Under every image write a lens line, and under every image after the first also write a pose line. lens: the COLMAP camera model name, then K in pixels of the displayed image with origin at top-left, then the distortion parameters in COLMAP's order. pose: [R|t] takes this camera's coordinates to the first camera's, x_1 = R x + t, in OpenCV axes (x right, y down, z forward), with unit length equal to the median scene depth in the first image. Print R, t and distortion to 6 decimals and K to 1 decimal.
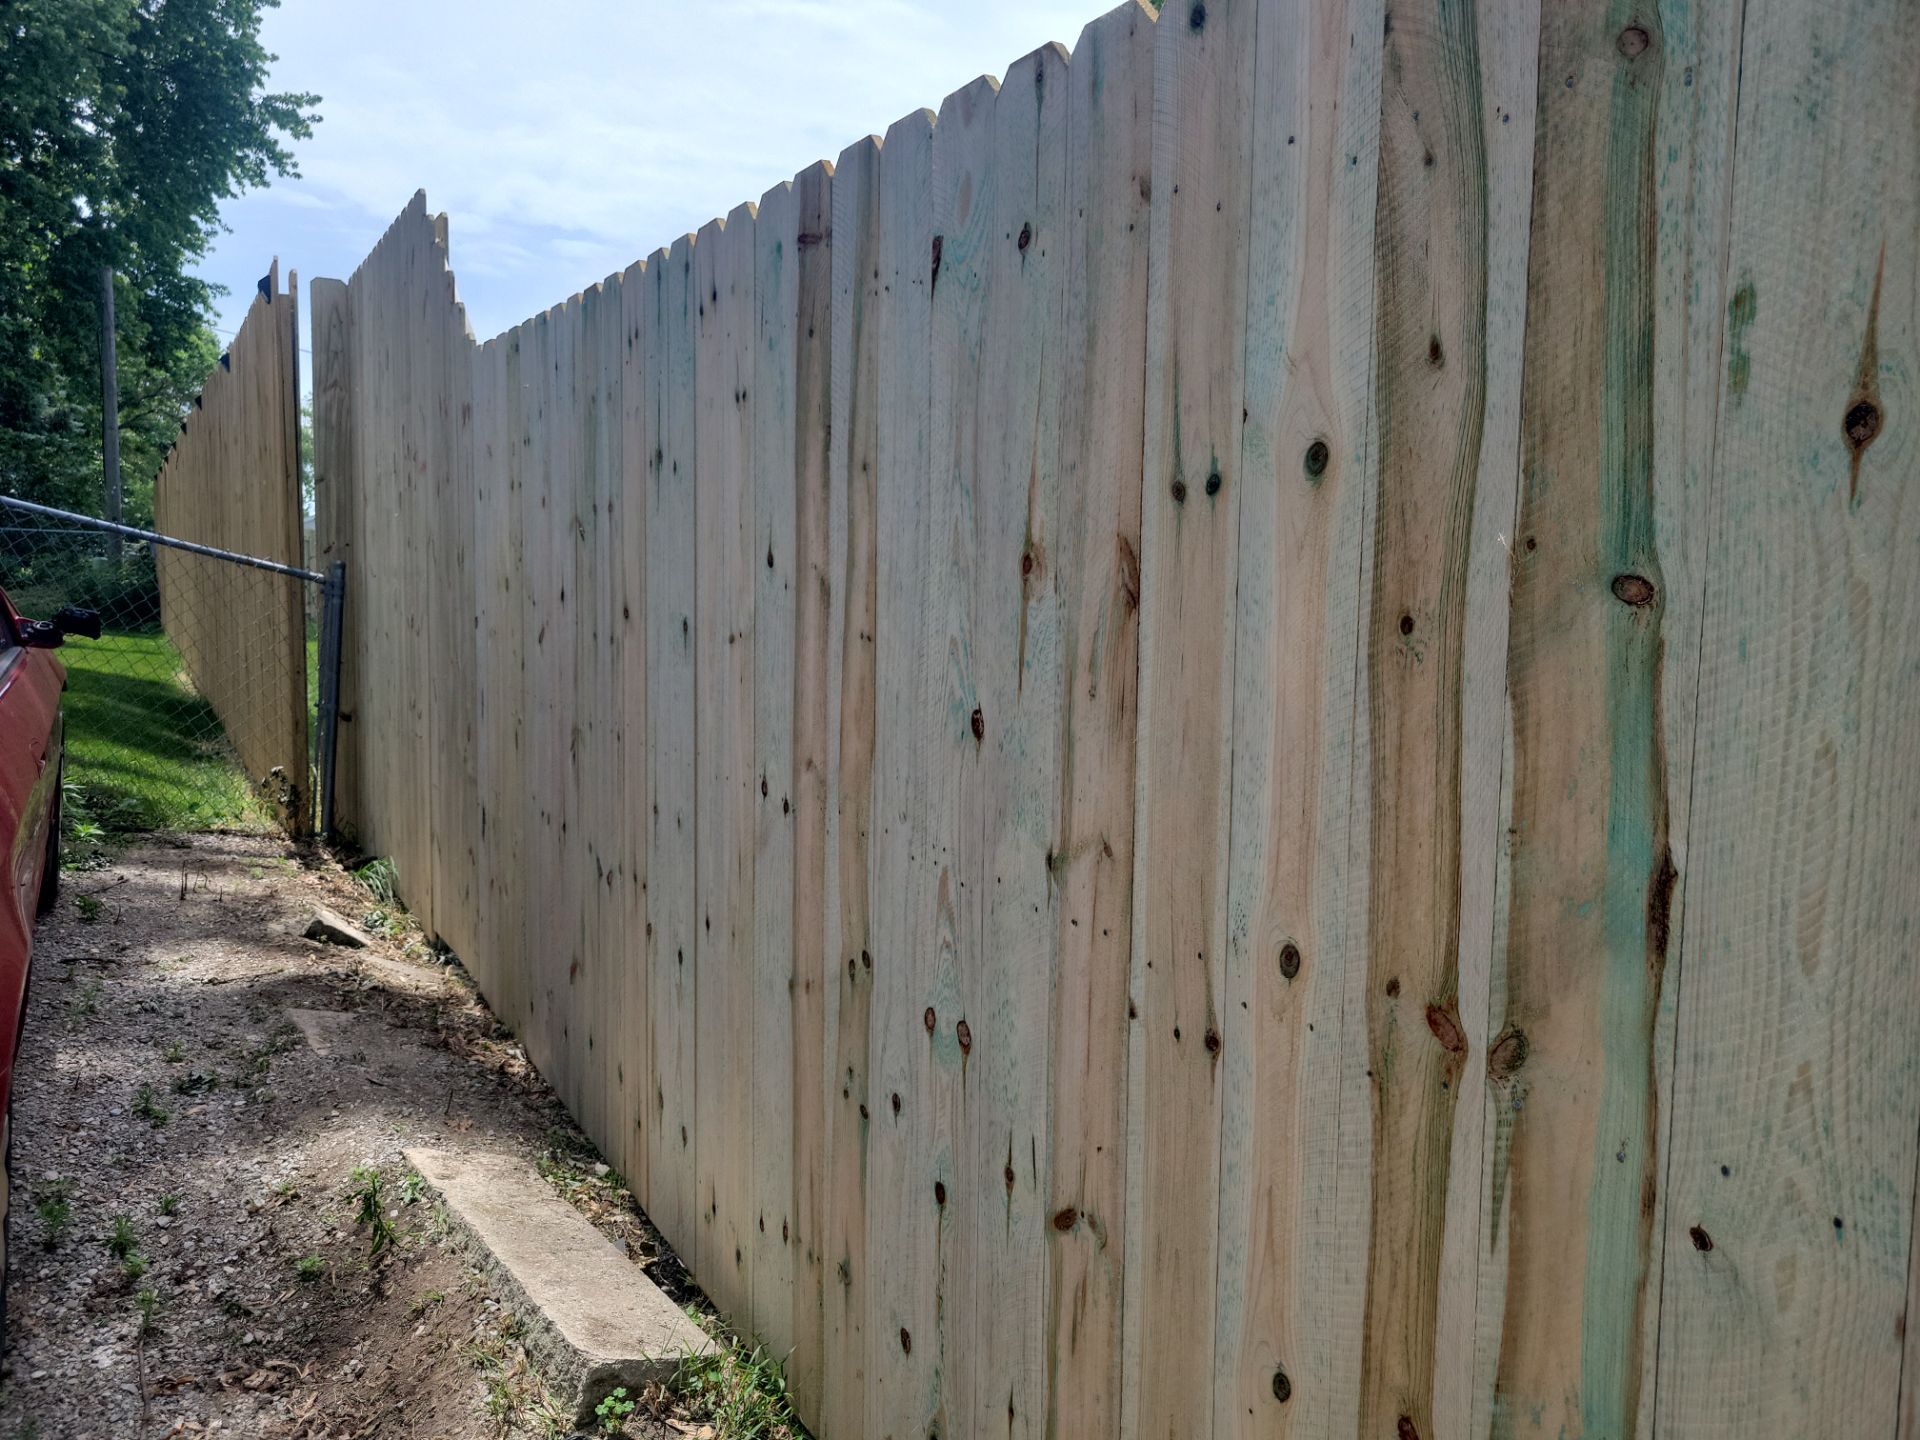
lens RADIAL K [[1465.3, 0, 969.2], [0, 1465.3, 723.6], [0, 0, 1]] dist [0.053176, -0.046769]
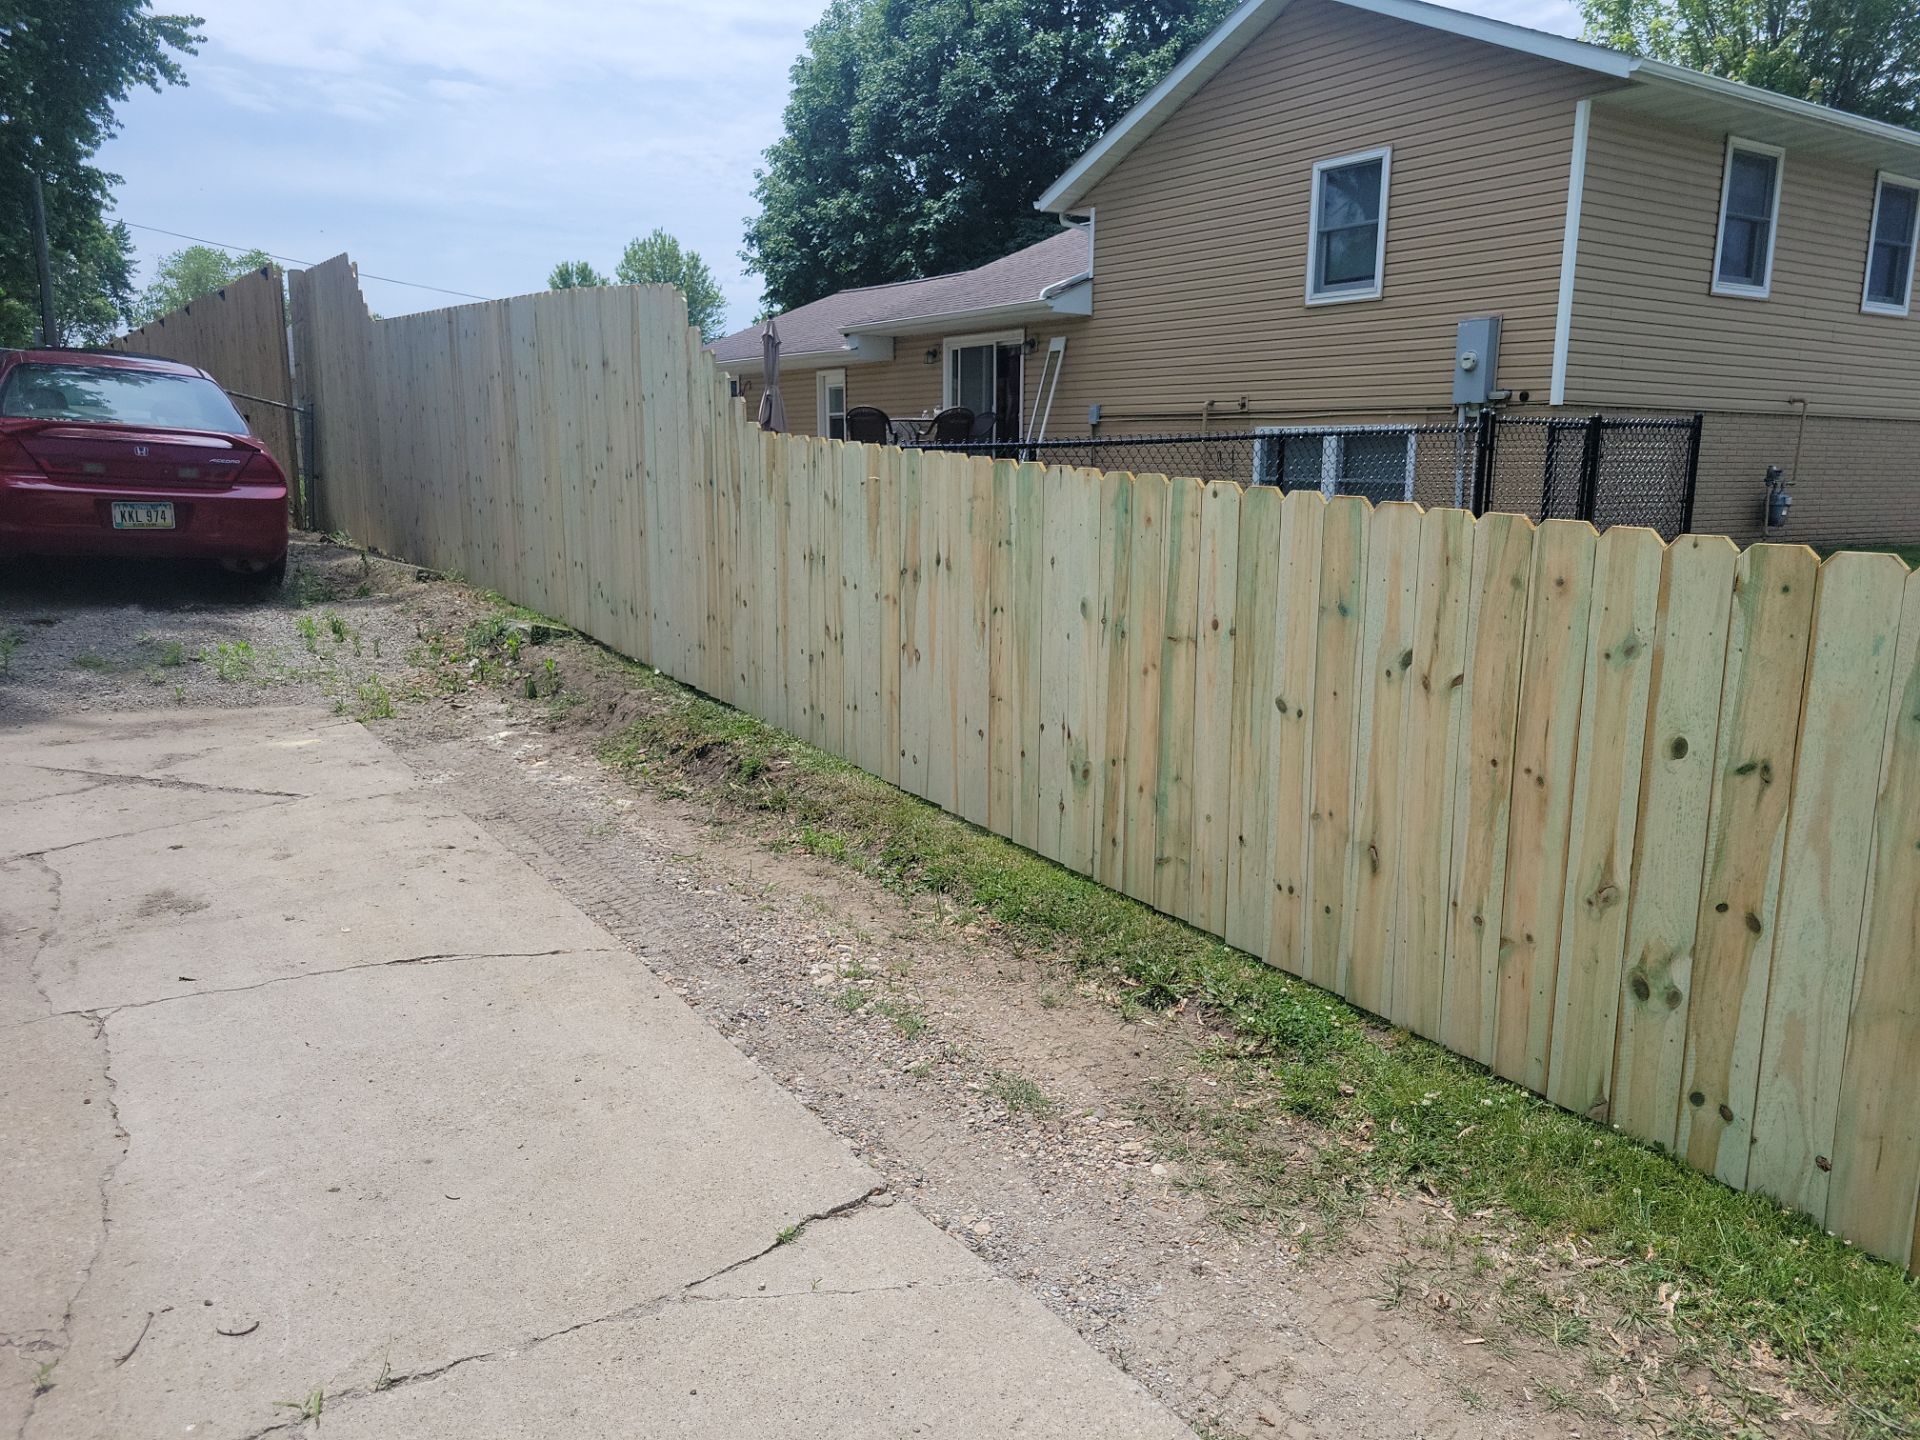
lens RADIAL K [[1445.7, 0, 951.9], [0, 1445.7, 748.8], [0, 0, 1]] dist [0.060765, -0.066339]
pose [[0.998125, -0.019096, 0.058147, 0.074993], [0.012652, 0.993935, 0.109243, 0.033838], [-0.059880, -0.108302, 0.992313, -0.243574]]
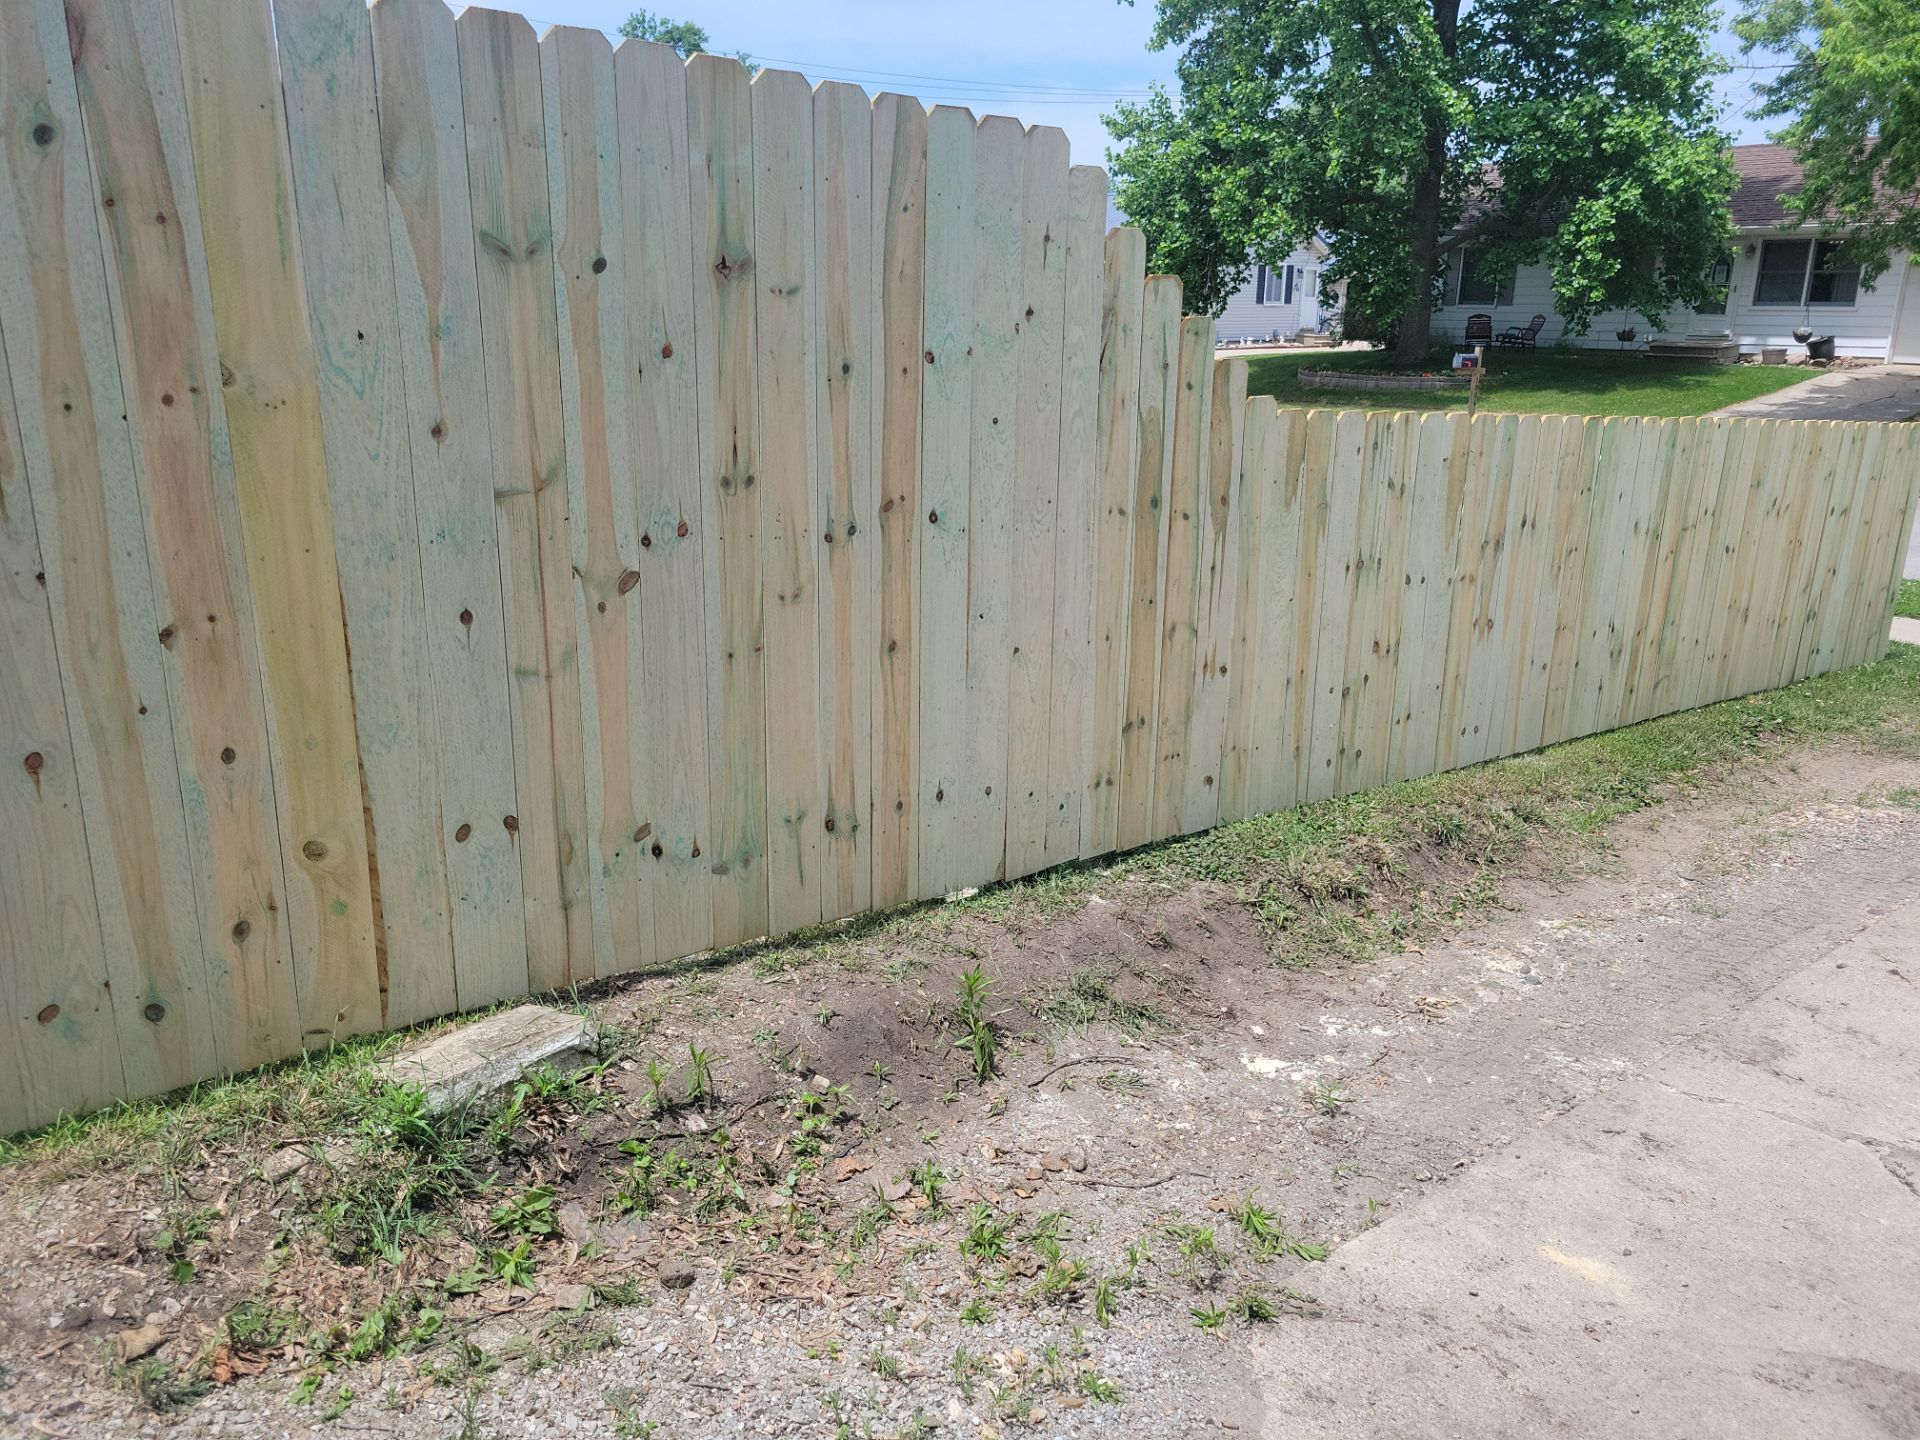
lens RADIAL K [[1431.2, 0, 955.2], [0, 1431.2, 728.1], [0, 0, 1]] dist [0.051258, -0.026815]
pose [[-0.172740, -0.305236, 0.936479, -0.478753], [0.072260, 0.944282, 0.321108, -0.117474], [-0.982313, 0.123138, -0.141058, 0.751080]]
